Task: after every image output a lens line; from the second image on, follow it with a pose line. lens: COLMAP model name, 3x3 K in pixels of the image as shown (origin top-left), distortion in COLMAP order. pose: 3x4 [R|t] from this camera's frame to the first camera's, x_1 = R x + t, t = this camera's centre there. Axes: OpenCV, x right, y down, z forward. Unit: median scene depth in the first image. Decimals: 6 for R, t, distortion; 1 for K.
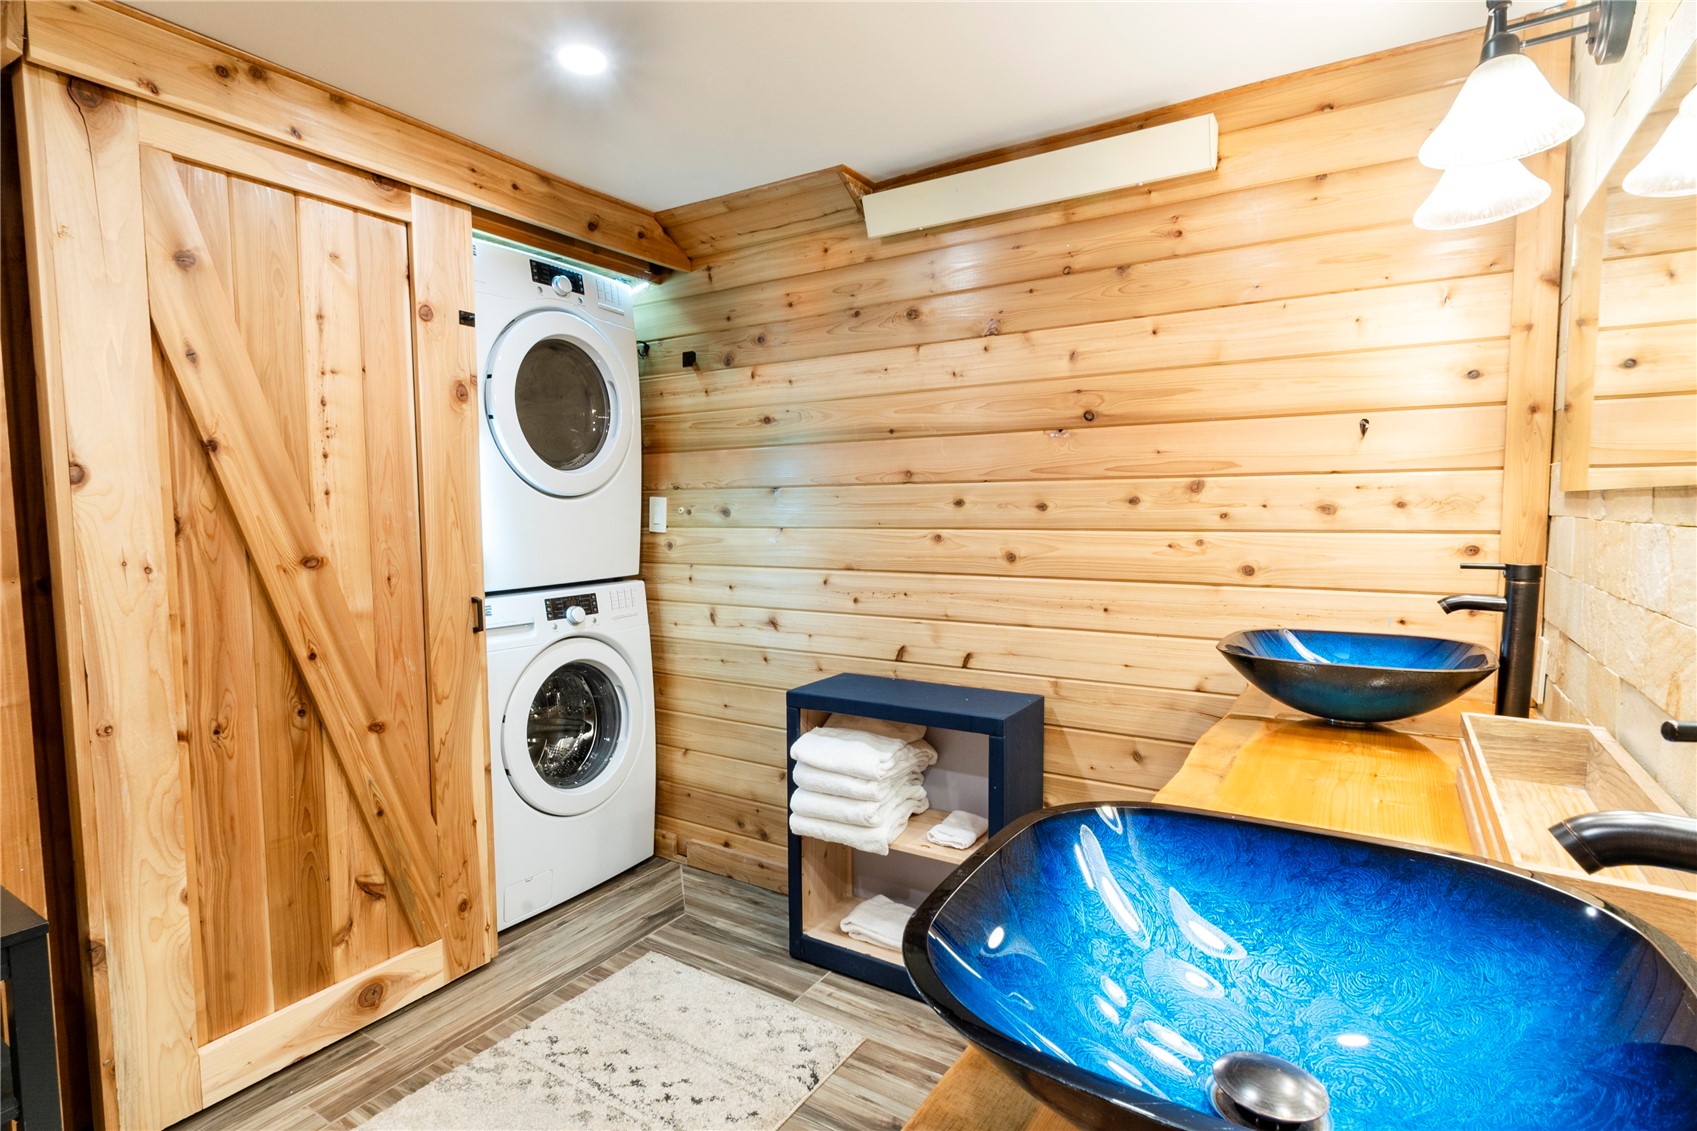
lens RADIAL K [[855.5, 0, 816.7], [0, 855.5, 572.7], [0, 0, 1]] dist [0.011717, -0.006588]
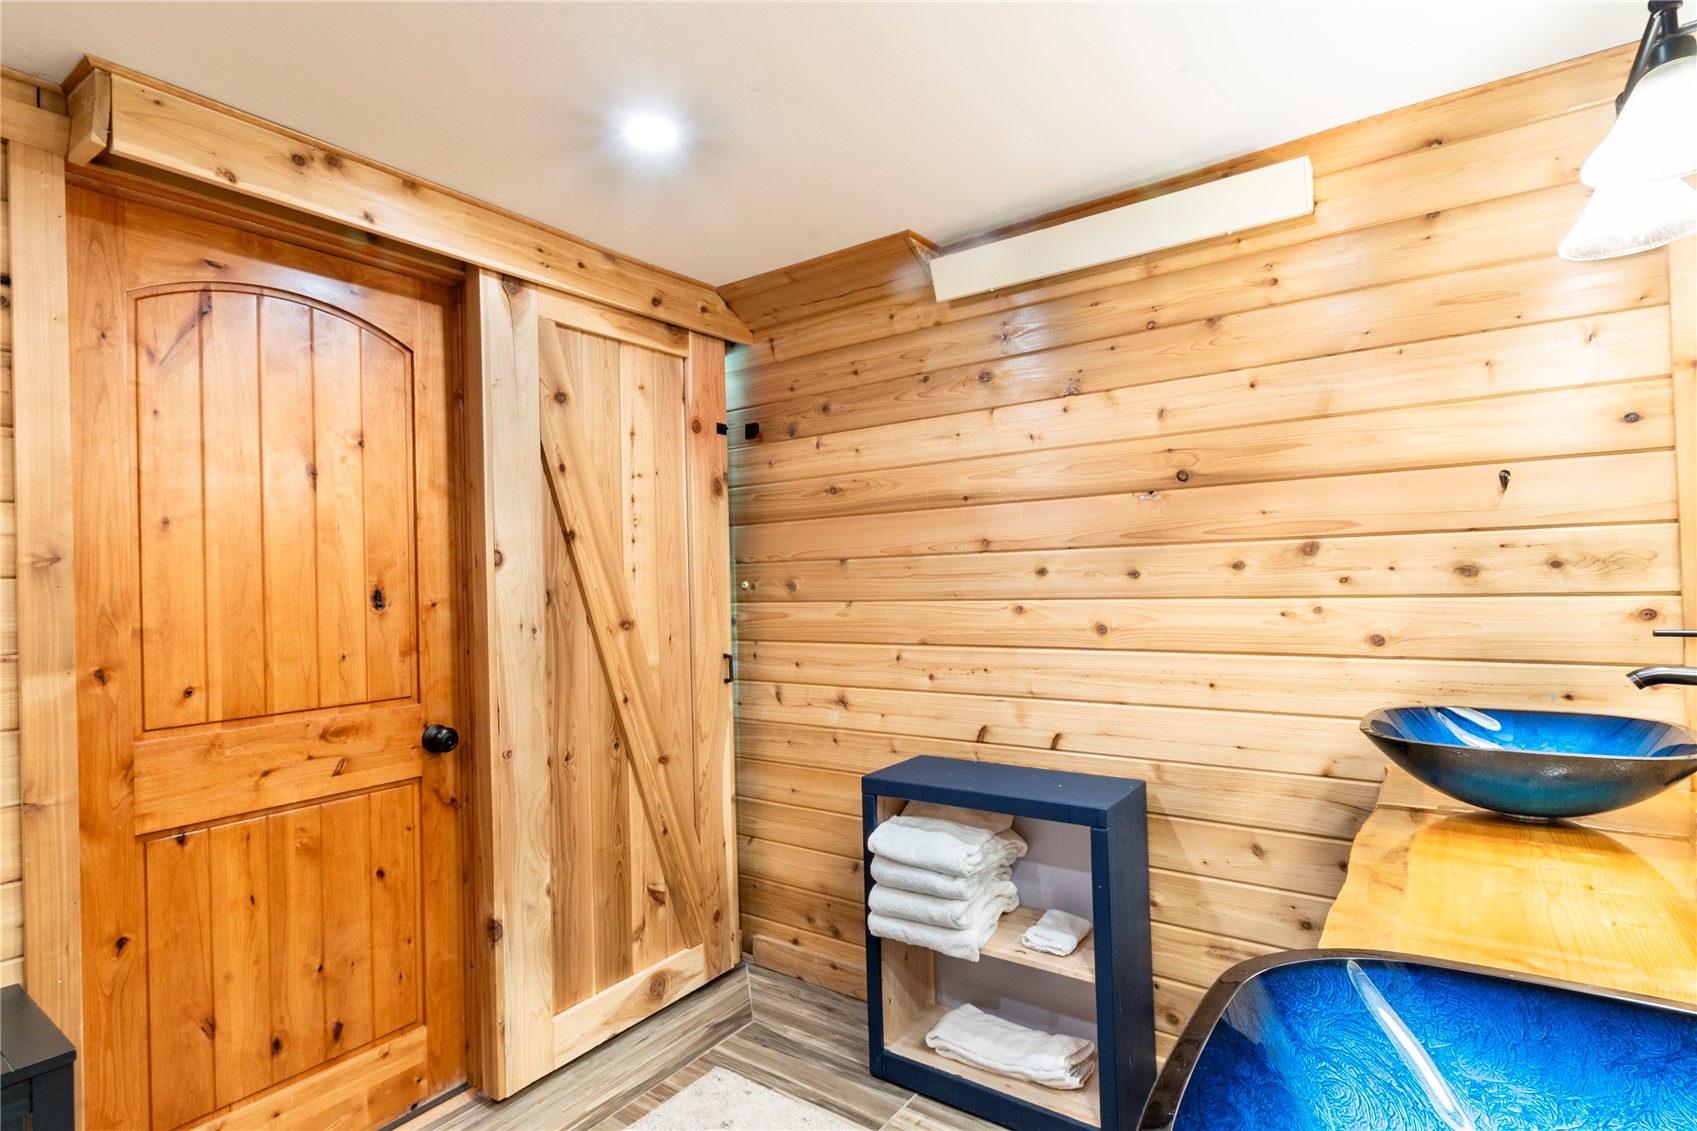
lens RADIAL K [[855.5, 0, 816.2], [0, 855.5, 571.7], [0, 0, 1]] dist [0.011717, -0.006588]
pose [[0.997981, -0.019348, -0.060500, -0.025043], [0.014148, 0.996262, -0.085216, -0.005297], [0.061923, 0.084188, 0.994524, 0.055628]]
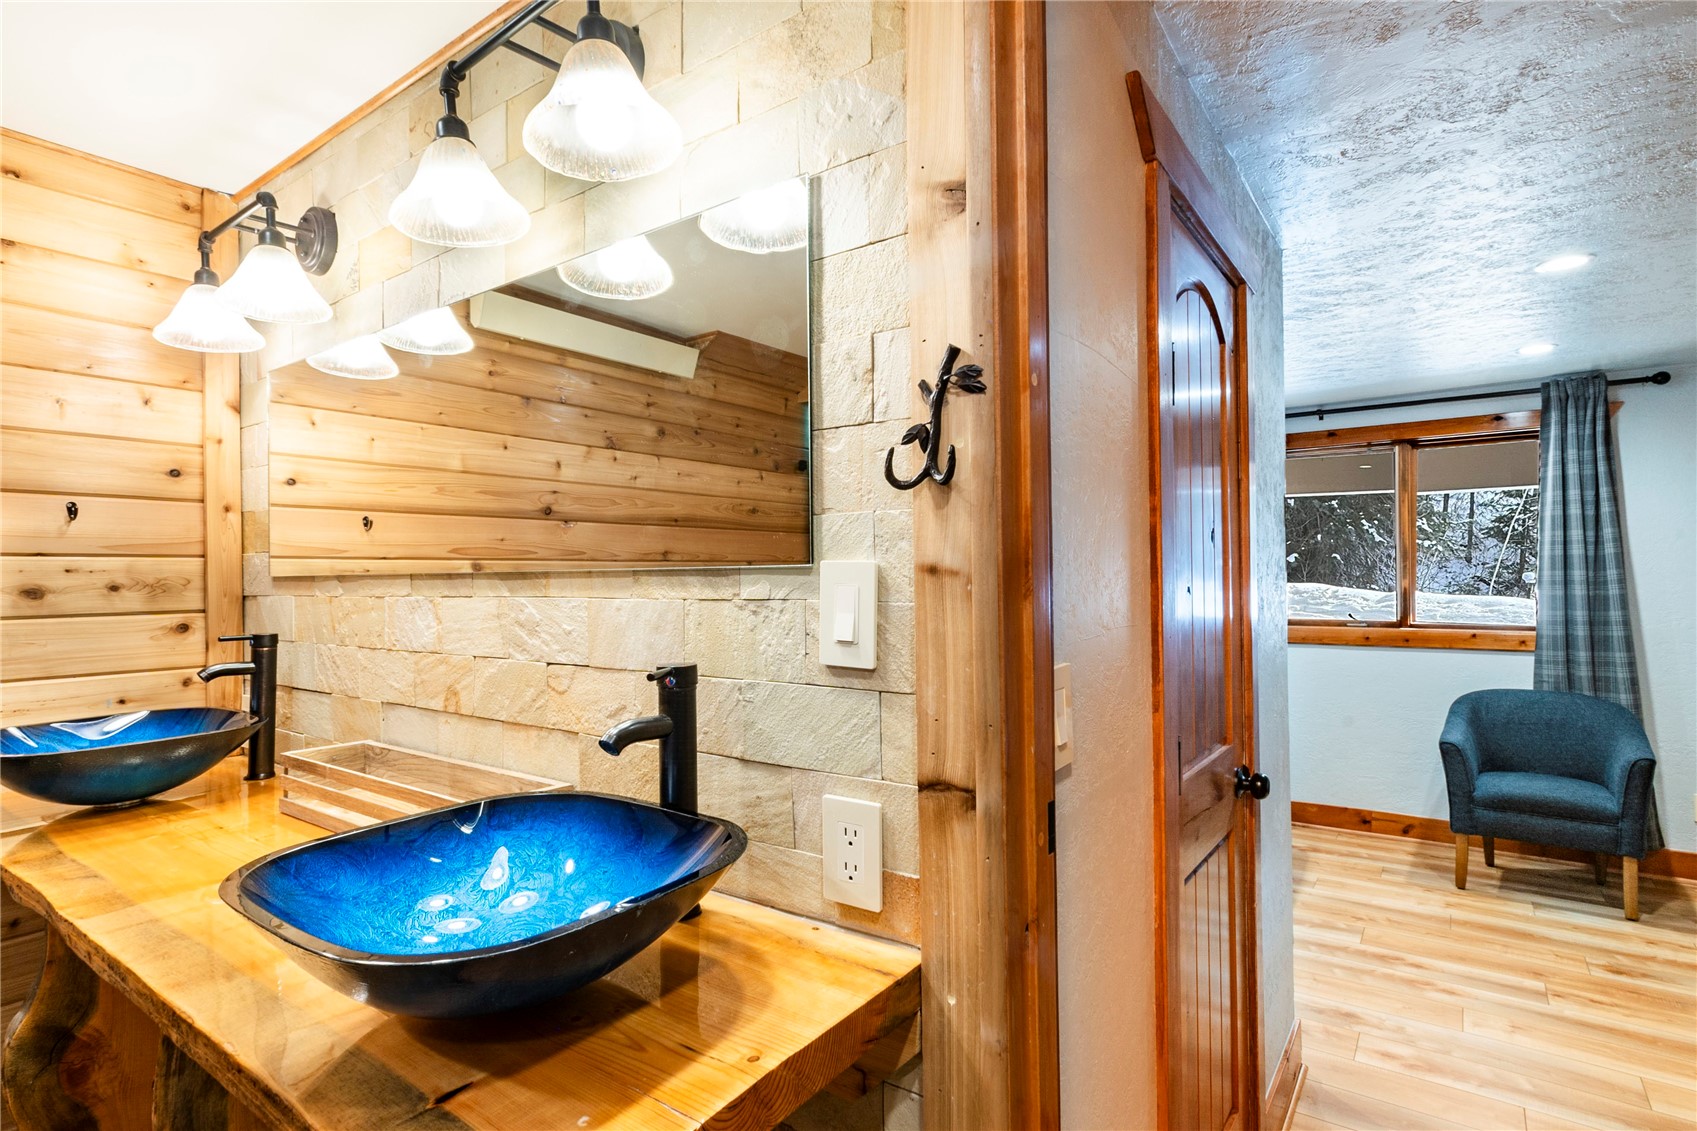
lens RADIAL K [[855.5, 0, 831.7], [0, 855.5, 570.6], [0, 0, 1]] dist [0.011717, -0.006588]
pose [[0.053889, 0.013680, 0.998453, -0.251357], [0.089355, 0.995829, -0.018466, -0.003287], [-0.994541, 0.090212, 0.052441, 0.070736]]
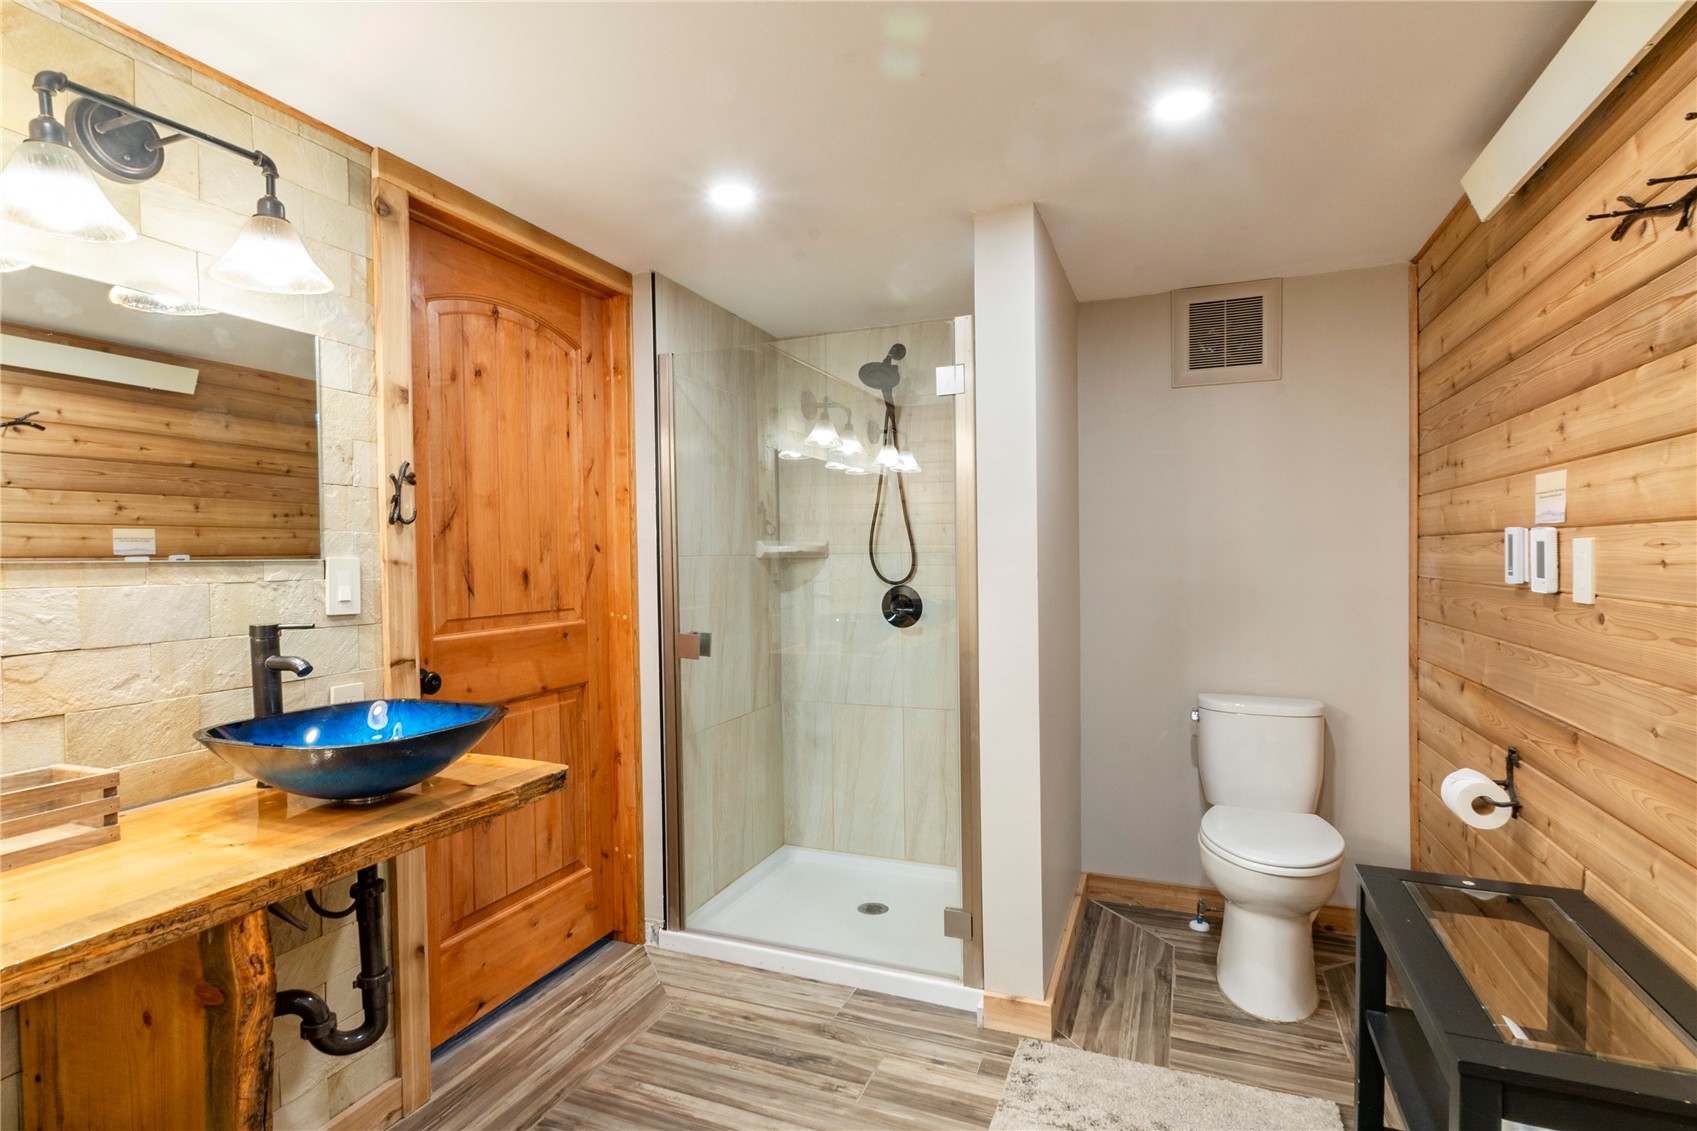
lens RADIAL K [[855.5, 0, 834.3], [0, 855.5, 567.2], [0, 0, 1]] dist [0.011717, -0.006588]
pose [[-0.979716, 0.022925, -0.199074, -0.108755], [0.005010, 0.995926, 0.090035, -0.078378], [0.200327, 0.087211, -0.975840, 0.983007]]
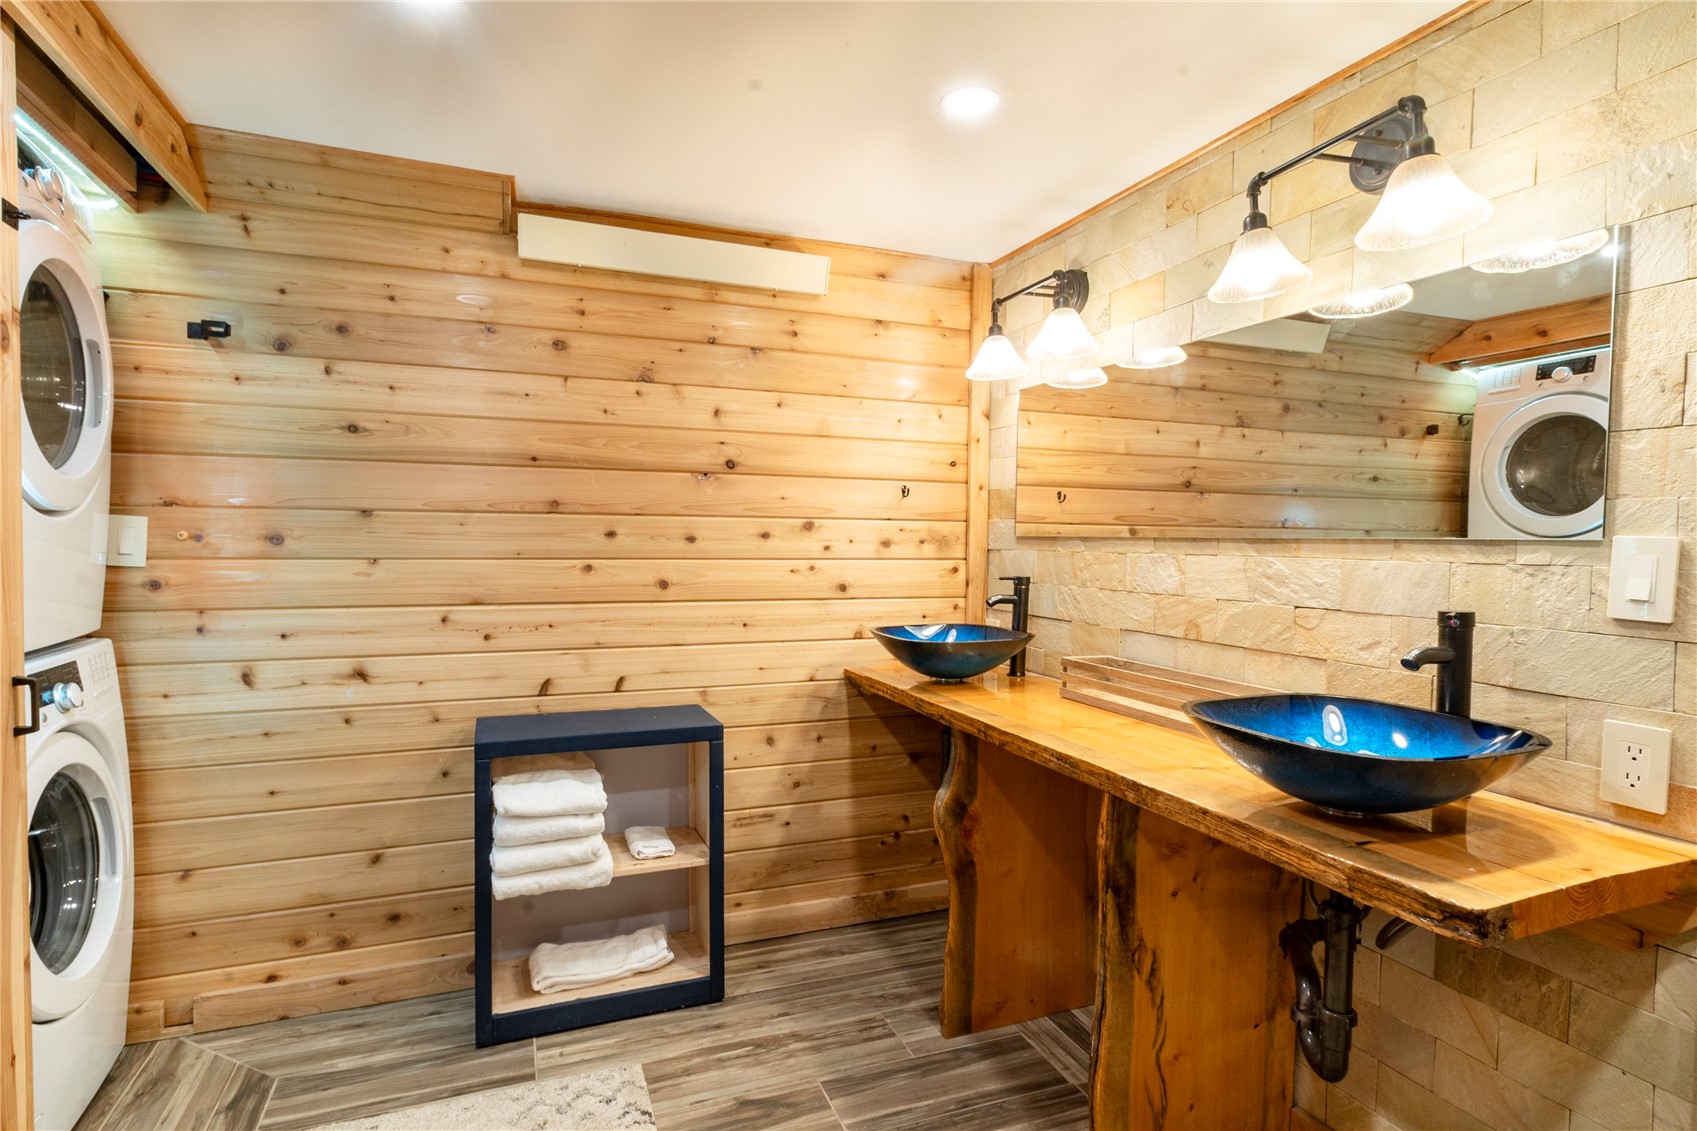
lens RADIAL K [[855.5, 0, 827.4], [0, 855.5, 571.4], [0, 0, 1]] dist [0.011717, -0.006588]
pose [[0.581122, -0.017034, 0.813638, -0.571649], [0.046864, 0.998822, -0.012561, -0.011145], [-0.812466, 0.045430, 0.581236, 0.192814]]
